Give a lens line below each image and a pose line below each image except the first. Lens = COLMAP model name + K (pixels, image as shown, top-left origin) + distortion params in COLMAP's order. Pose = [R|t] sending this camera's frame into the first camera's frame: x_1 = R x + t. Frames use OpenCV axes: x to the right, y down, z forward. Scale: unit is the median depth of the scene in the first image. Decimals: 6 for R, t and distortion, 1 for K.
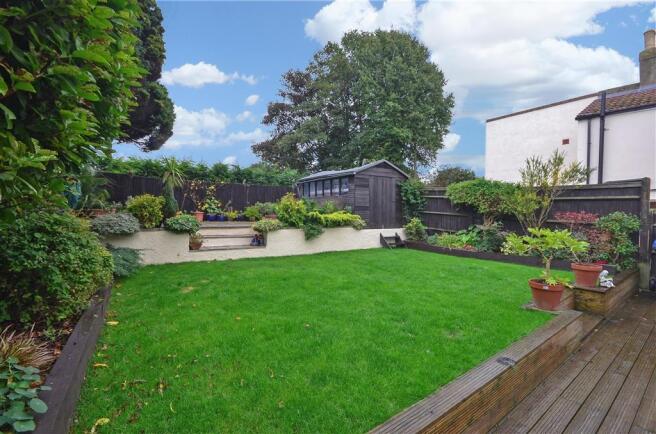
lens RADIAL K [[283.2, 0, 328.0], [0, 283.2, 217.0], [0, 0, 1]] dist [-0.000136, -0.000007]
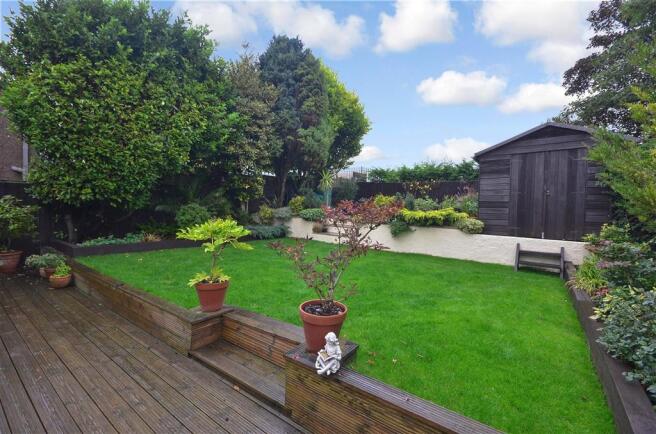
lens RADIAL K [[288.7, 0, 328.0], [0, 288.7, 217.0], [0, 0, 1]] dist [0.000939, -0.000291]
pose [[0.298444, 0.037447, -0.953692, 0.710569], [-0.030705, 0.999089, 0.029621, -0.009188], [0.953933, 0.020443, 0.299322, 0.419603]]
